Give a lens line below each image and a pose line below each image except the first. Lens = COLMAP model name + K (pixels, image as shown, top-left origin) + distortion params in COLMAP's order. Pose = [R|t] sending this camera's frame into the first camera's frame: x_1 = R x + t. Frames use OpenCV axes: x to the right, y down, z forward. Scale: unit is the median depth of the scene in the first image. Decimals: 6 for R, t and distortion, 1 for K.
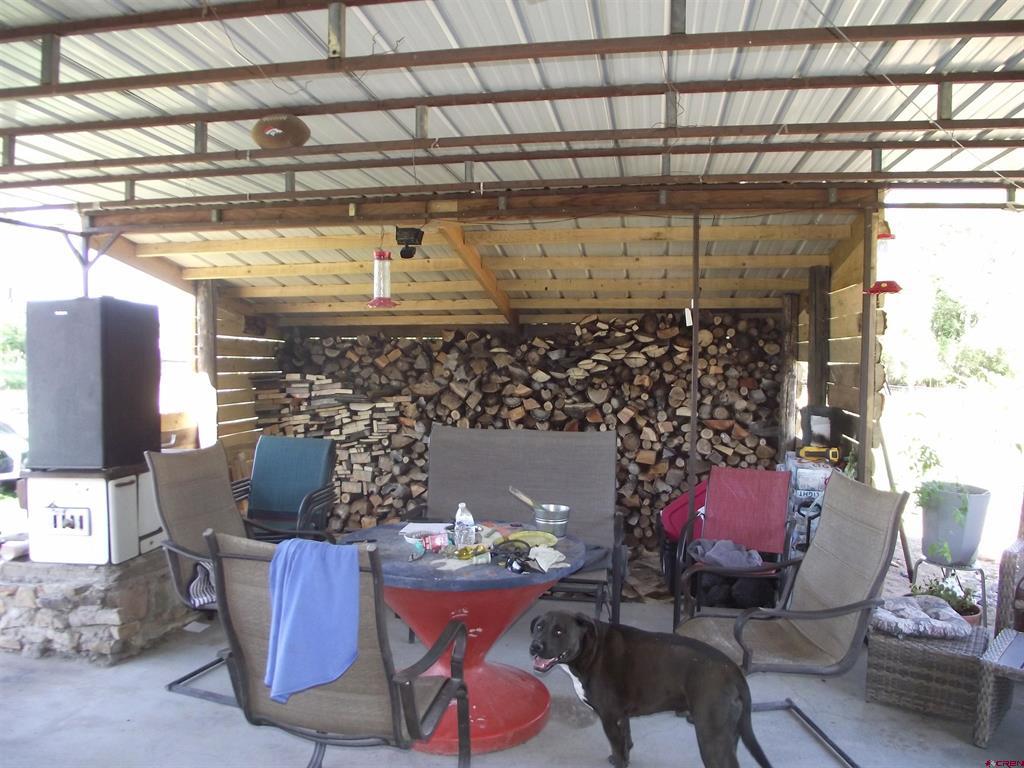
lens RADIAL K [[817.6, 0, 512.0], [0, 817.6, 384.0], [0, 0, 1]] dist [-0.086183, 0.087783]
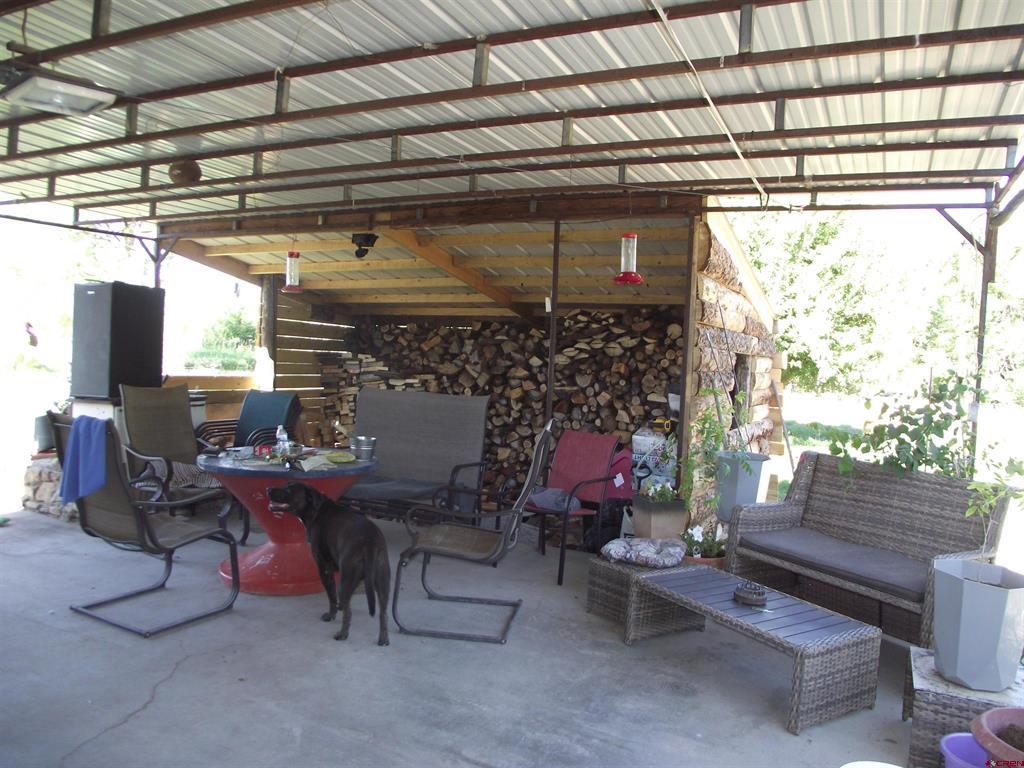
lens RADIAL K [[830.8, 0, 511.9], [0, 830.8, 396.6], [0, 0, 1]] dist [-0.038455, -0.004211]
pose [[0.957651, 0.048043, -0.283896, 0.341911], [-0.045993, 0.998845, 0.013886, 0.025741], [0.284235, -0.000240, 0.958755, -0.132566]]
